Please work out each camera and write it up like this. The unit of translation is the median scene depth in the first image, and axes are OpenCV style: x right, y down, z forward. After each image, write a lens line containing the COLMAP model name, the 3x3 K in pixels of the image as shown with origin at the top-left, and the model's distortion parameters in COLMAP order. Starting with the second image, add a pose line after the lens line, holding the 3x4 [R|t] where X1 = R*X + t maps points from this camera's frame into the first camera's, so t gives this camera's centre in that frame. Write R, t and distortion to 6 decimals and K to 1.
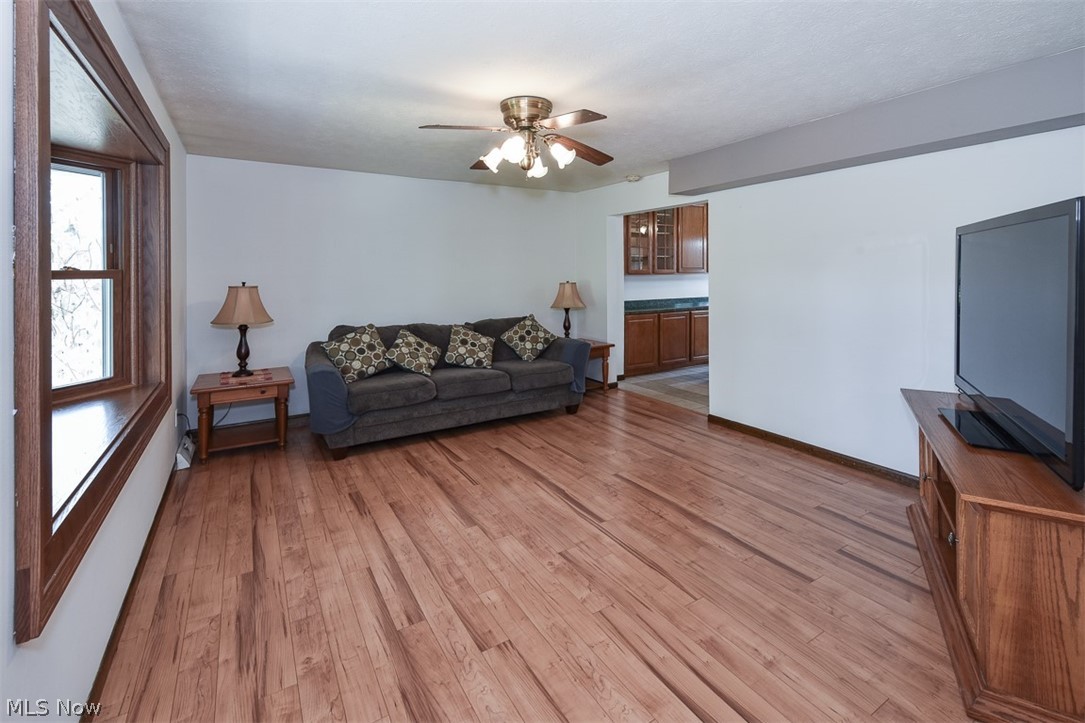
lens RADIAL K [[478.8, 0, 537.6], [0, 478.8, 272.4], [0, 0, 1]] dist [0.010424, -0.001458]
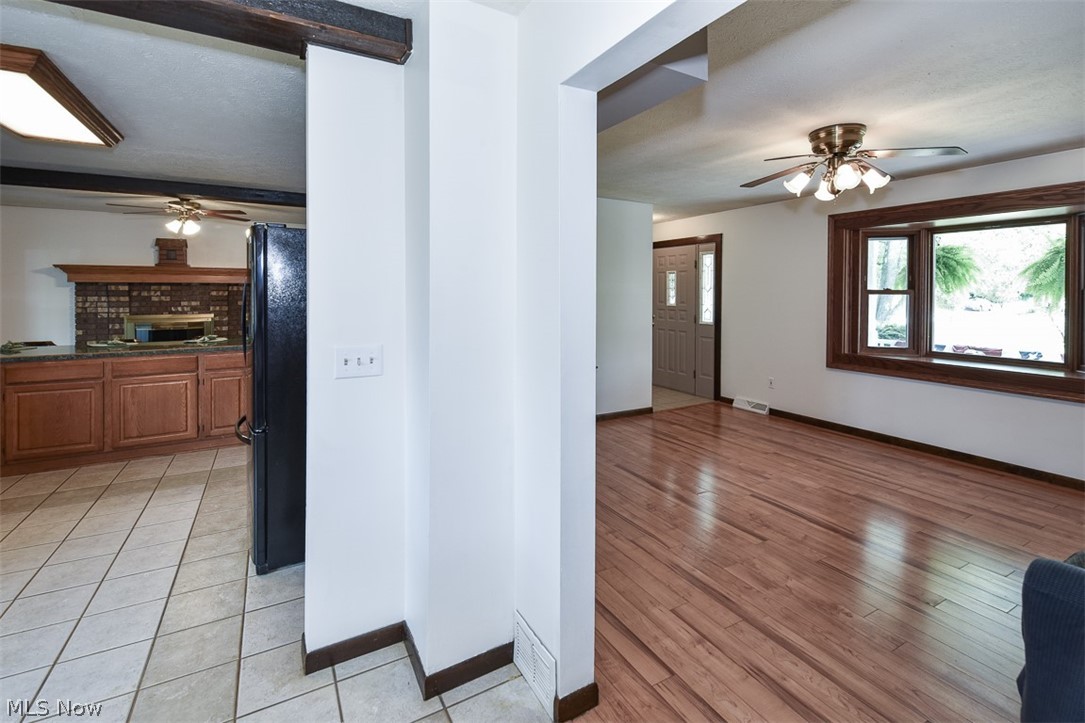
lens RADIAL K [[478.8, 0, 537.7], [0, 478.8, 290.9], [0, 0, 1]] dist [0.010424, -0.001458]
pose [[-0.999414, 0.006472, 0.033618, 0.917373], [0.006680, 0.999959, 0.006102, -0.022725], [-0.033577, 0.006323, -0.999416, 3.233562]]
